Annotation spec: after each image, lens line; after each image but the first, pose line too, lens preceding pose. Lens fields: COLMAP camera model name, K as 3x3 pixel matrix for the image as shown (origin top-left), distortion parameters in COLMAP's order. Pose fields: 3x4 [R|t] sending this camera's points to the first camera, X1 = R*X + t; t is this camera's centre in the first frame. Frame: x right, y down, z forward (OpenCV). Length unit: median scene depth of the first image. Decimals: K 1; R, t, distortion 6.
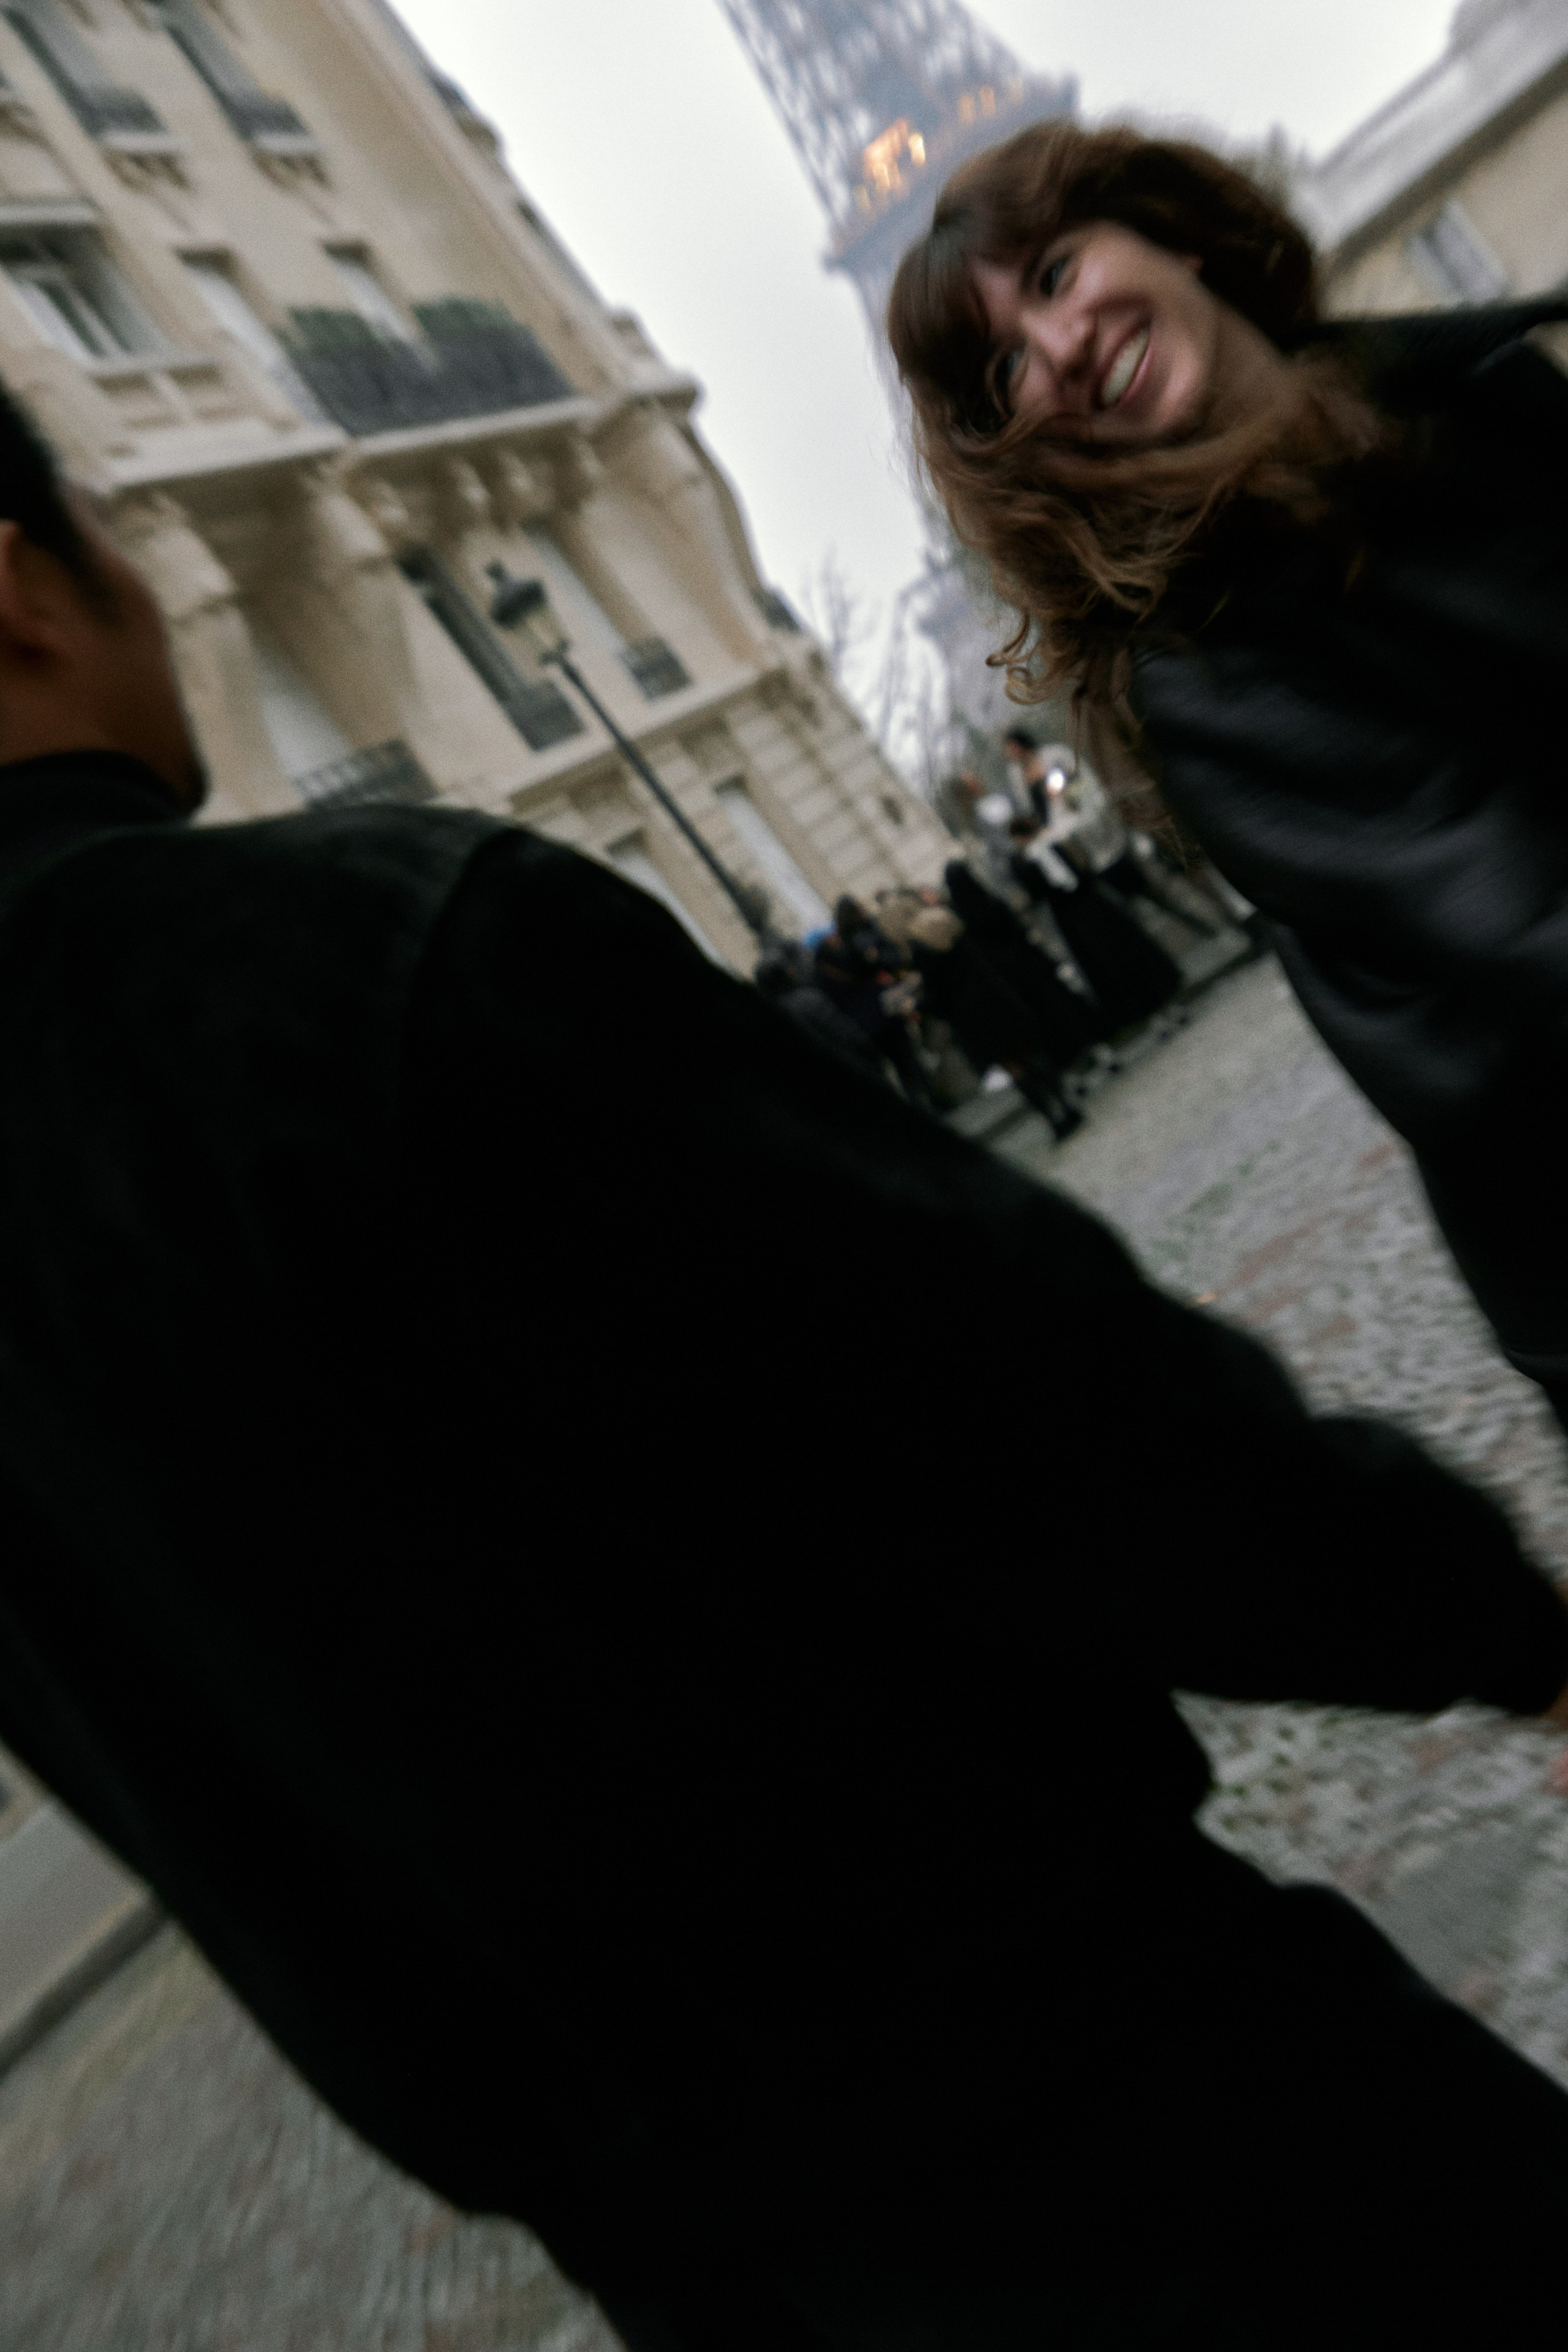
lens RADIAL K [[3245.5, 0, 784.0], [0, 3245.5, 1176.0], [0, 0, 1]] dist [0.025495, 0.043660]
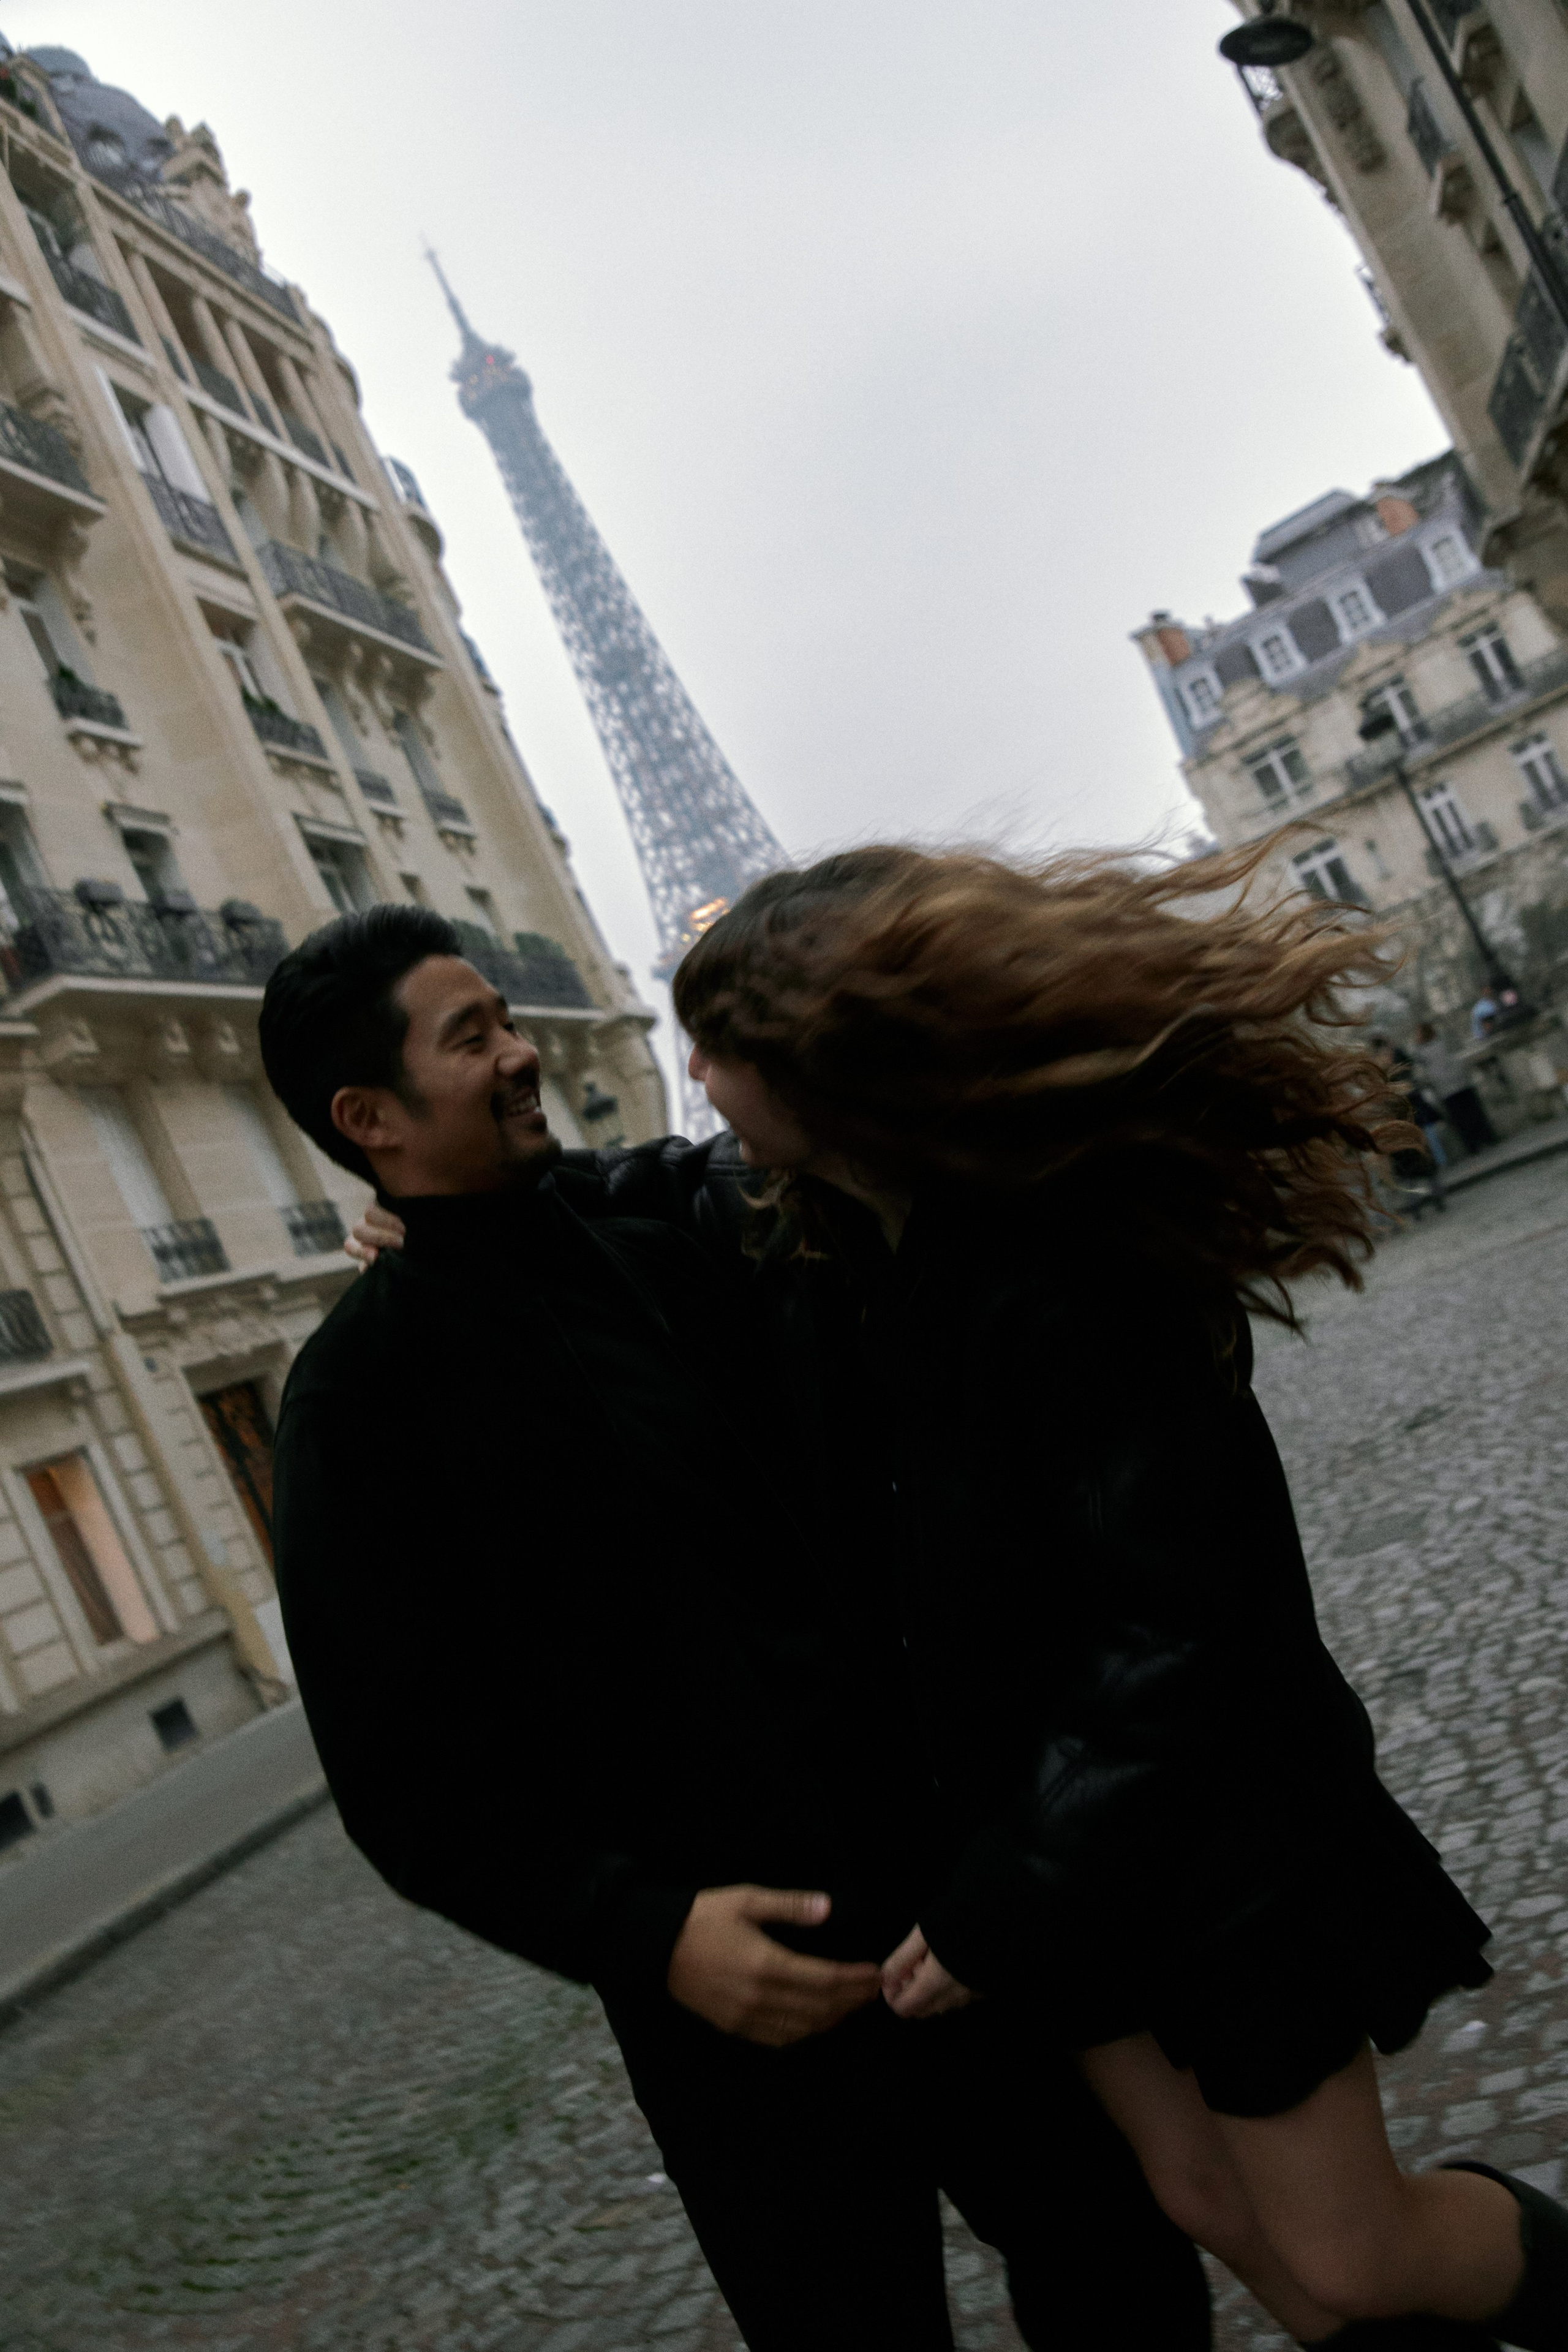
lens RADIAL K [[2261.2, 0, 784.0], [0, 2261.2, 1176.0], [0, 0, 1]] dist [-0.049674, 0.012084]
pose [[0.974553, 0.202197, 0.096767, -0.062862], [-0.180173, 0.963399, -0.198495, 0.048180], [-0.133360, 0.176009, 0.975313, -0.099301]]
